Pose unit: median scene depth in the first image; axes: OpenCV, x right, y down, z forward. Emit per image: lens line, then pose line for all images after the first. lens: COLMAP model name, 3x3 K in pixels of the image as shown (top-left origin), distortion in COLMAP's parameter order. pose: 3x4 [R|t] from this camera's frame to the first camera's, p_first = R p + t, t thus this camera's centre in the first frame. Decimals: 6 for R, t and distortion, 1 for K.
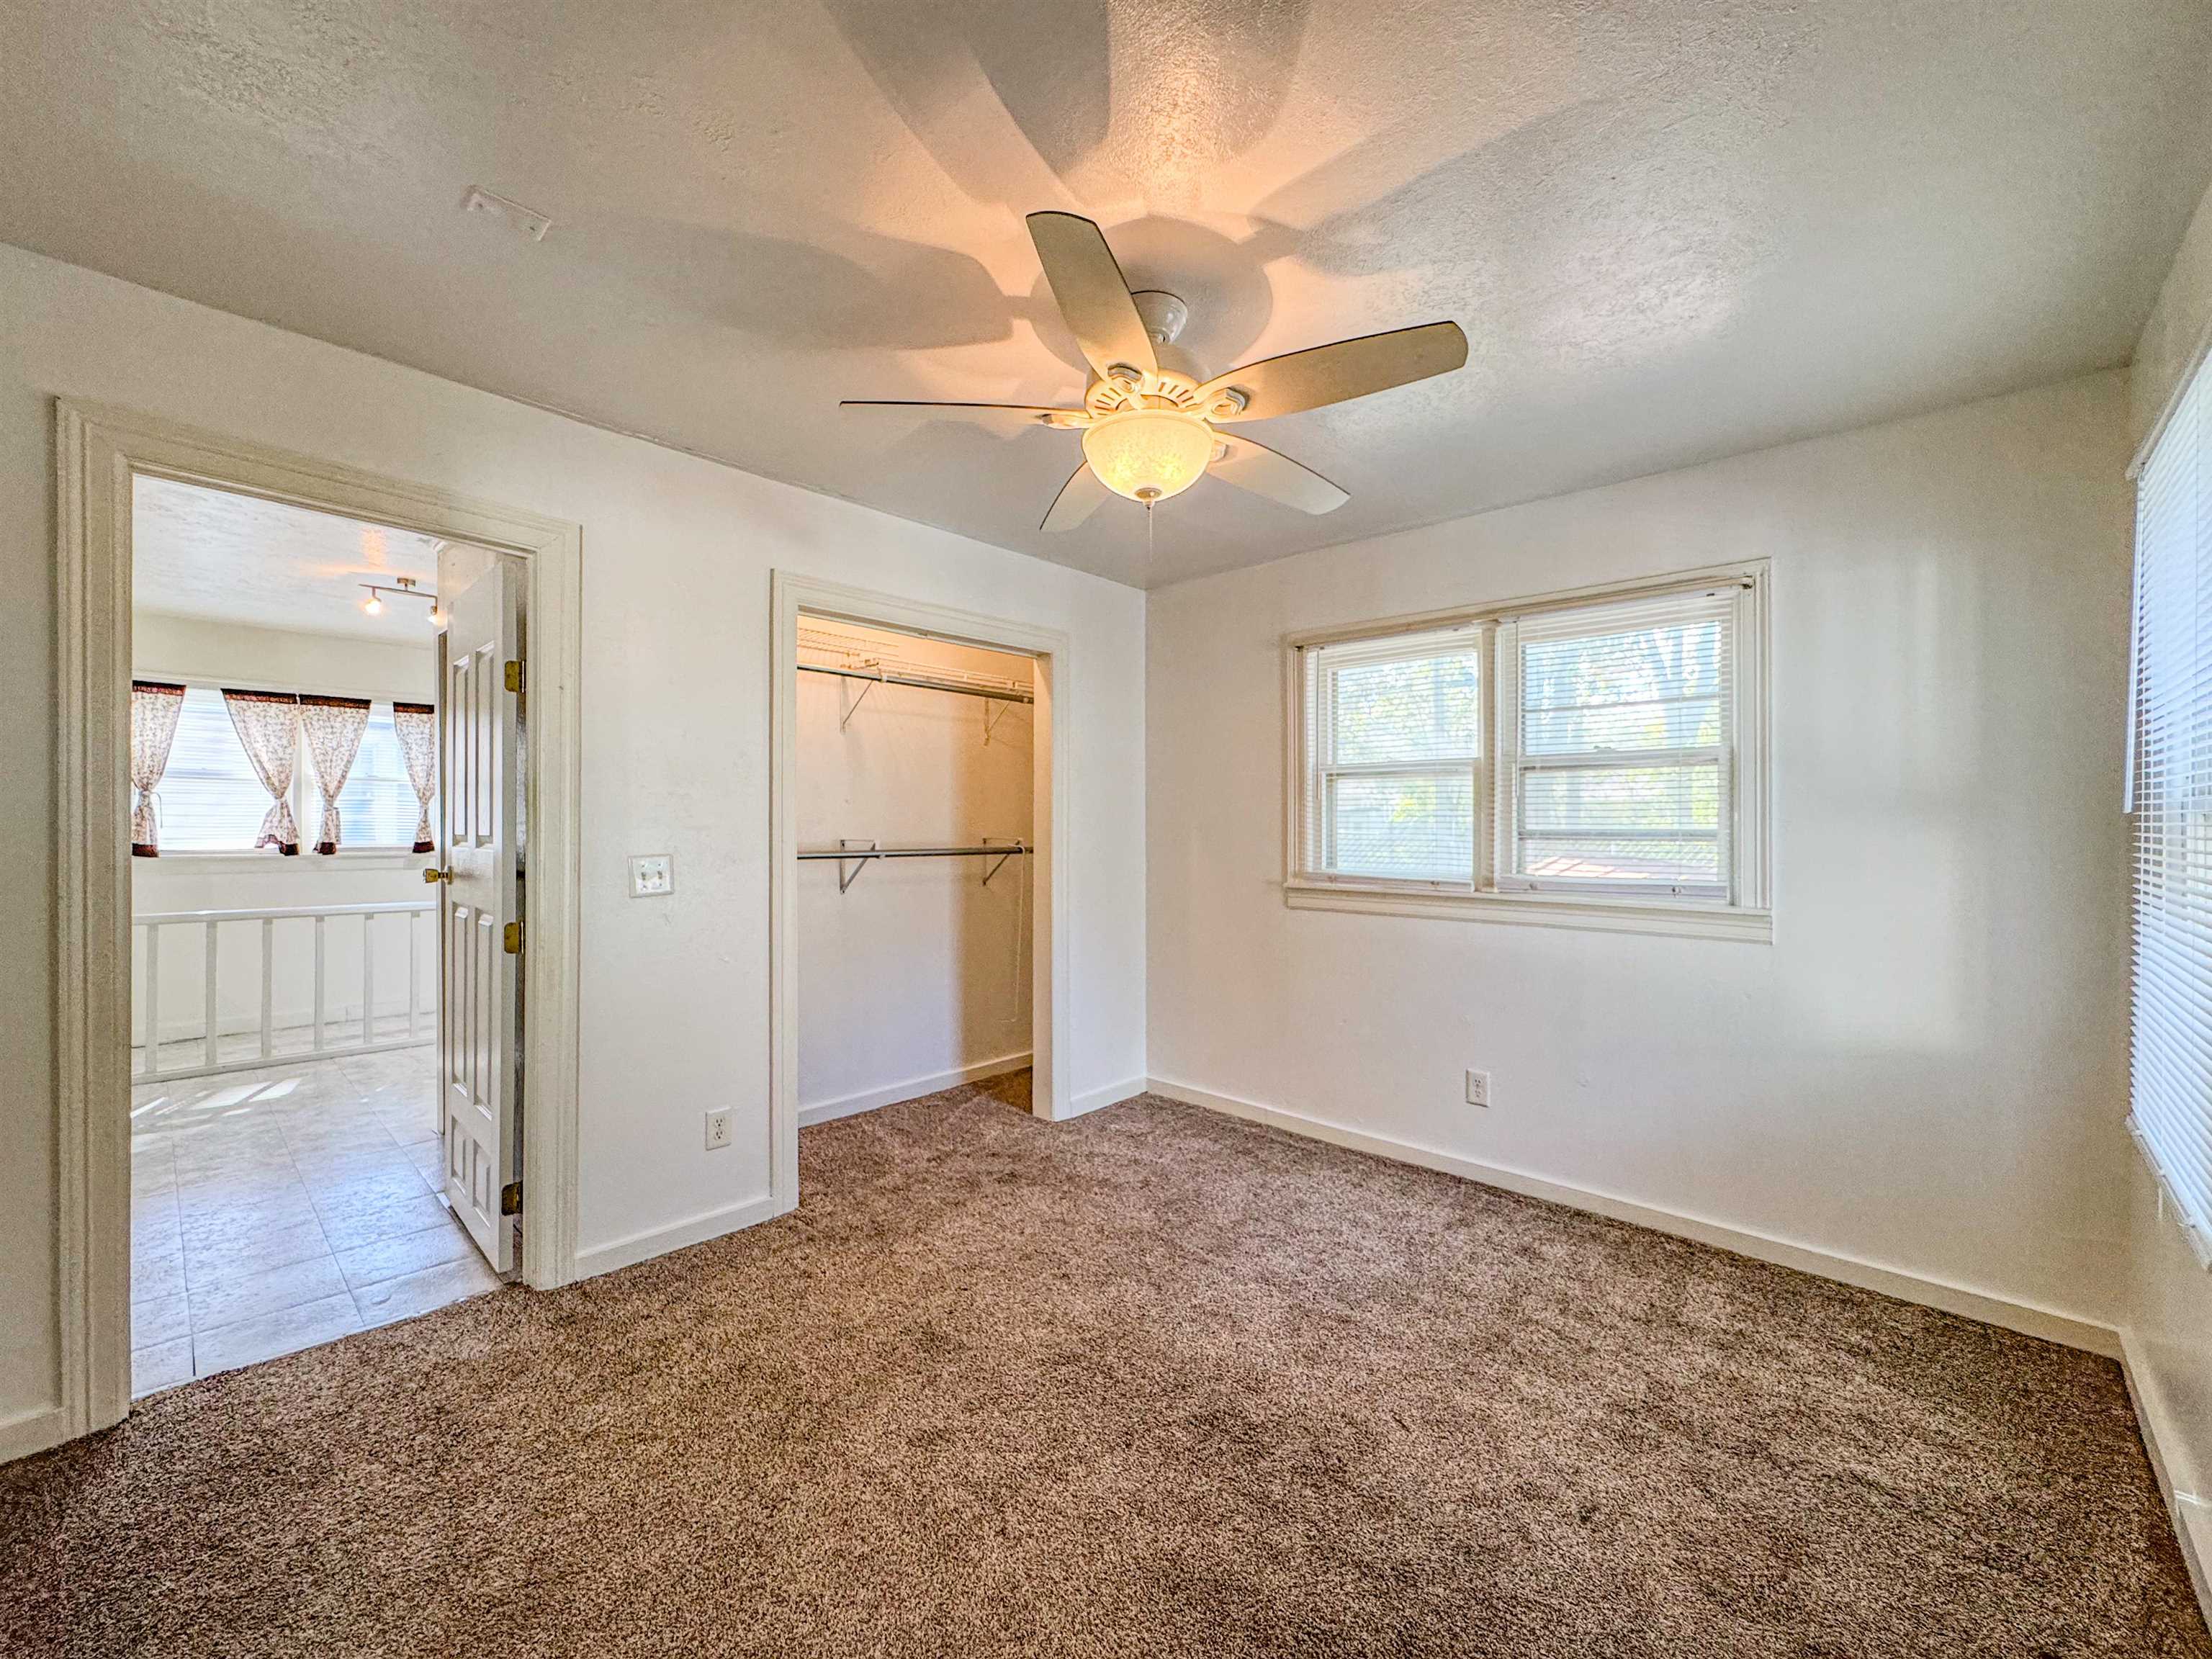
lens RADIAL K [[887.2, 0, 1105.2], [0, 887.2, 825.1], [0, 0, 1]] dist [-0.003984, 0.000529]
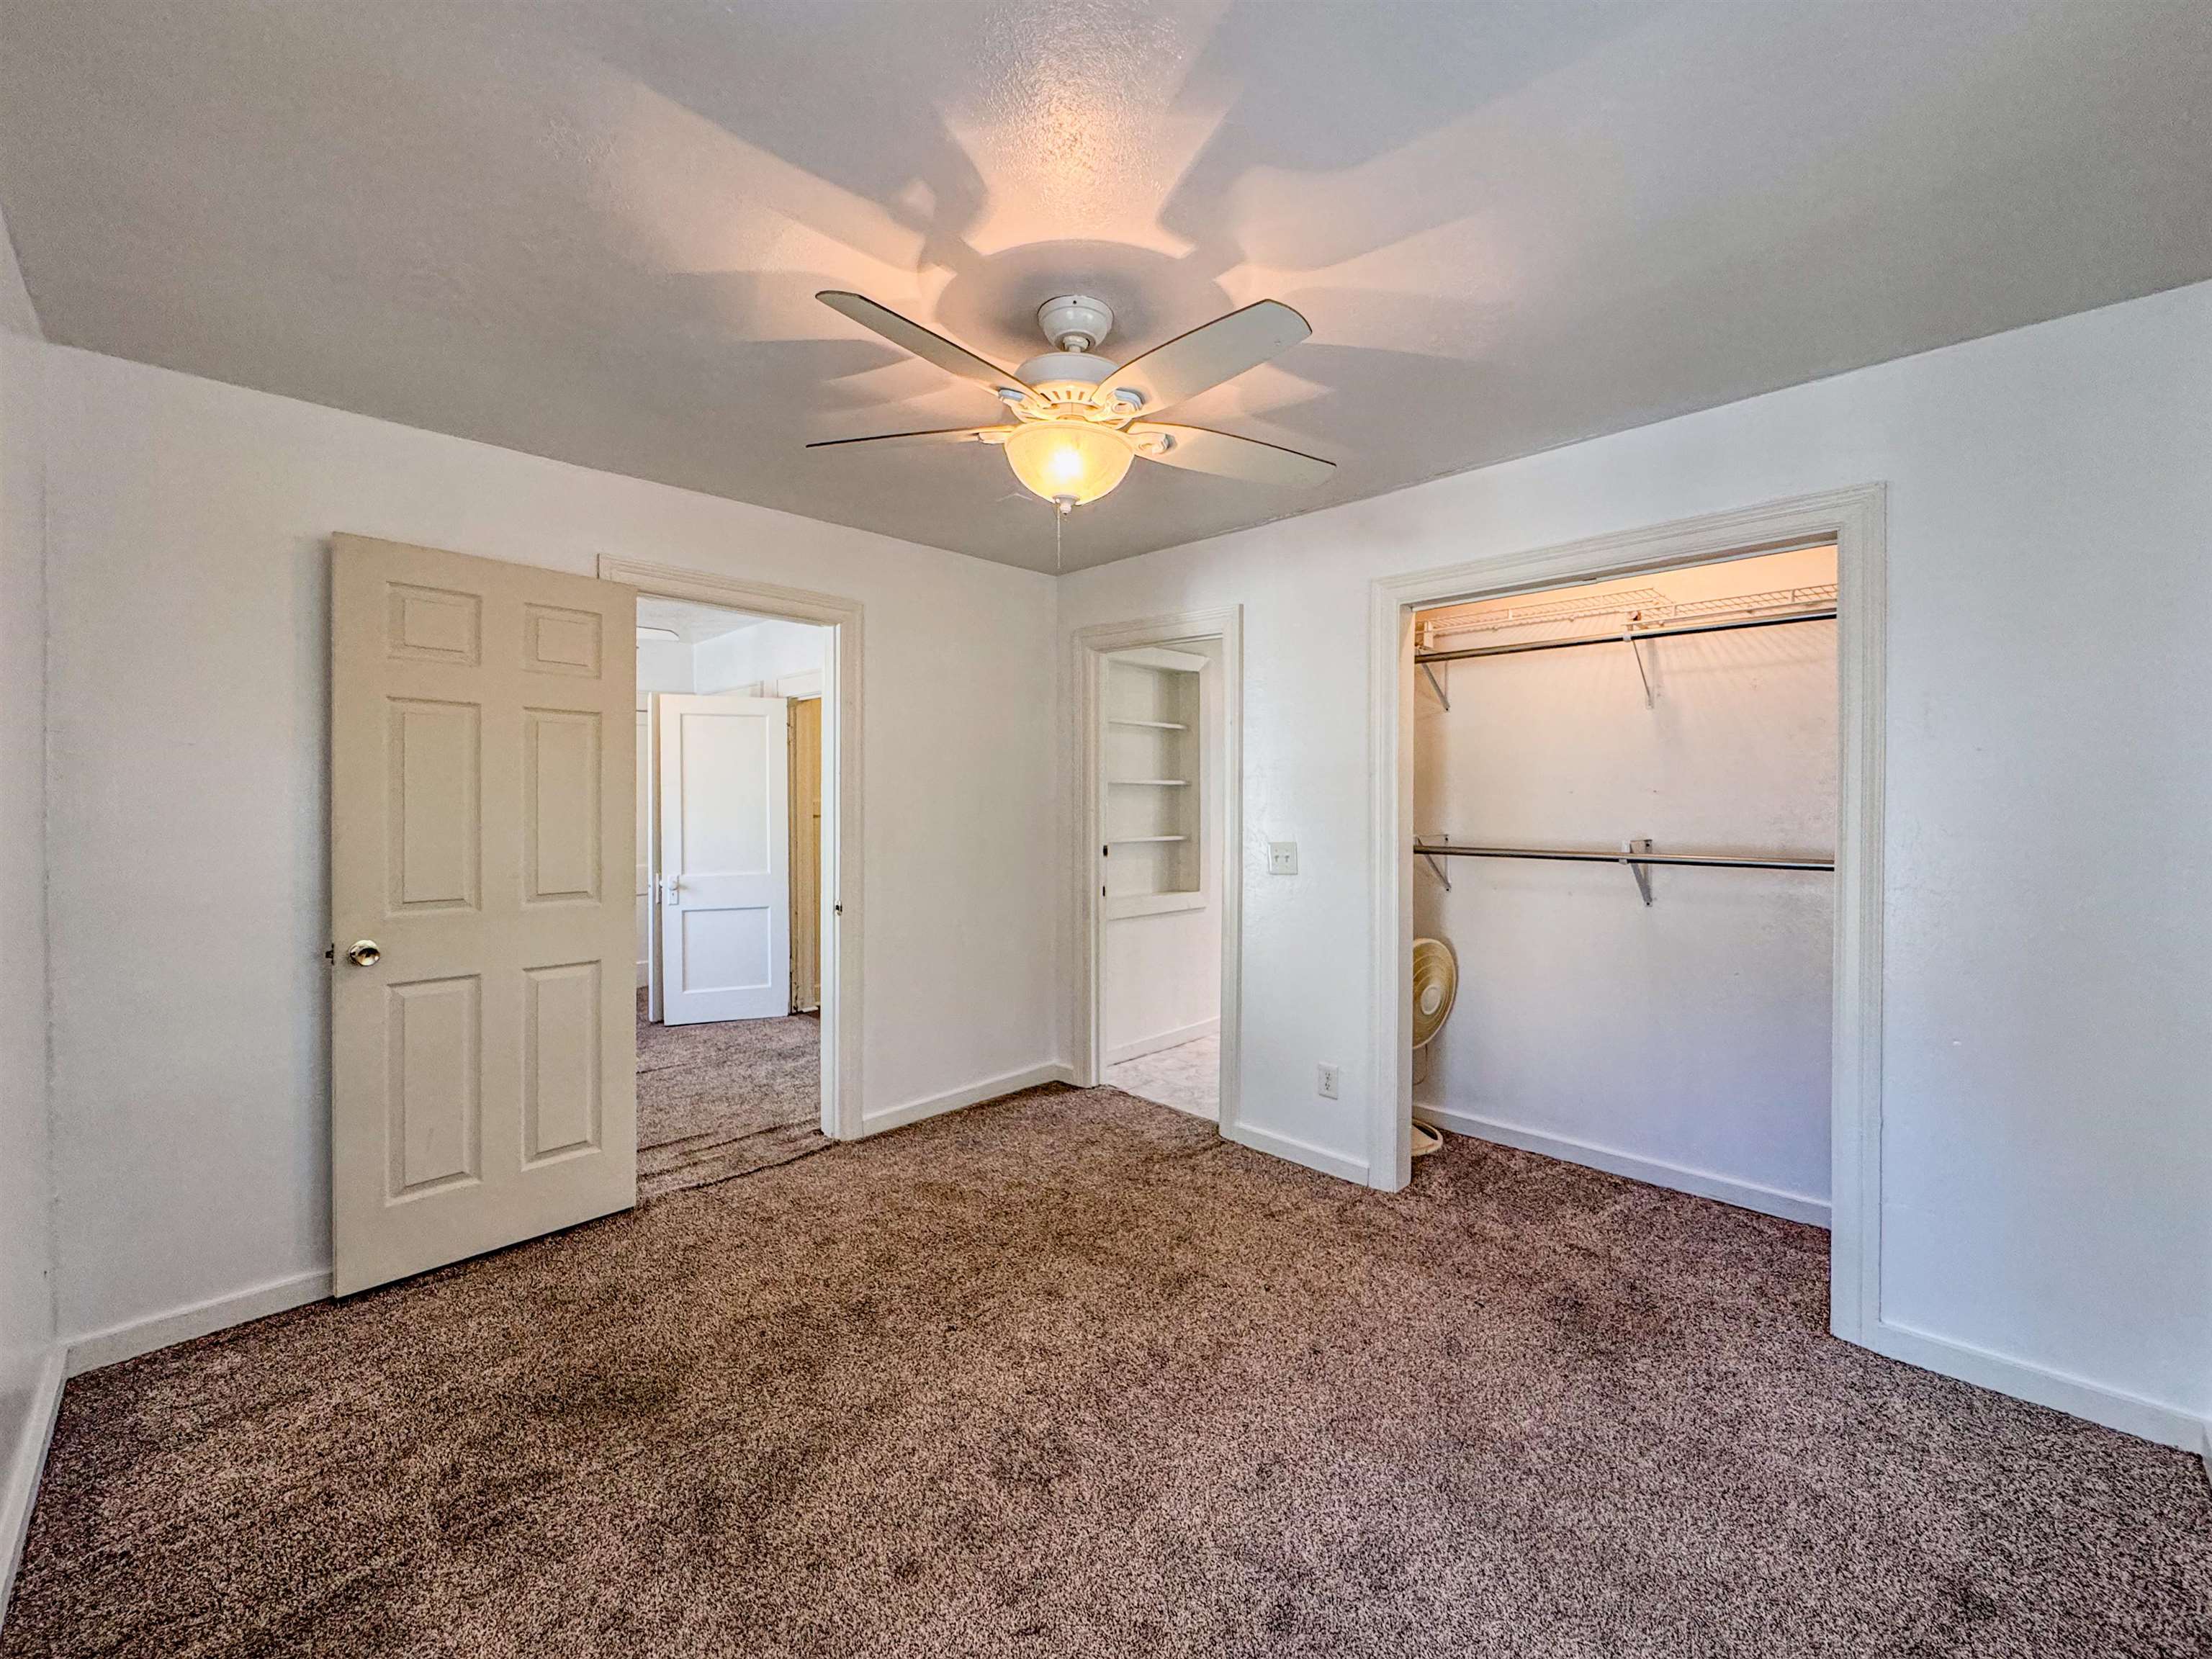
lens RADIAL K [[887.2, 0, 1104.6], [0, 887.2, 814.1], [0, 0, 1]] dist [-0.003984, 0.000529]
pose [[-0.024109, 0.006036, -0.999691, 0.765681], [-0.004883, 0.999969, 0.006156, -0.014179], [0.999697, 0.005030, -0.024078, 0.766755]]
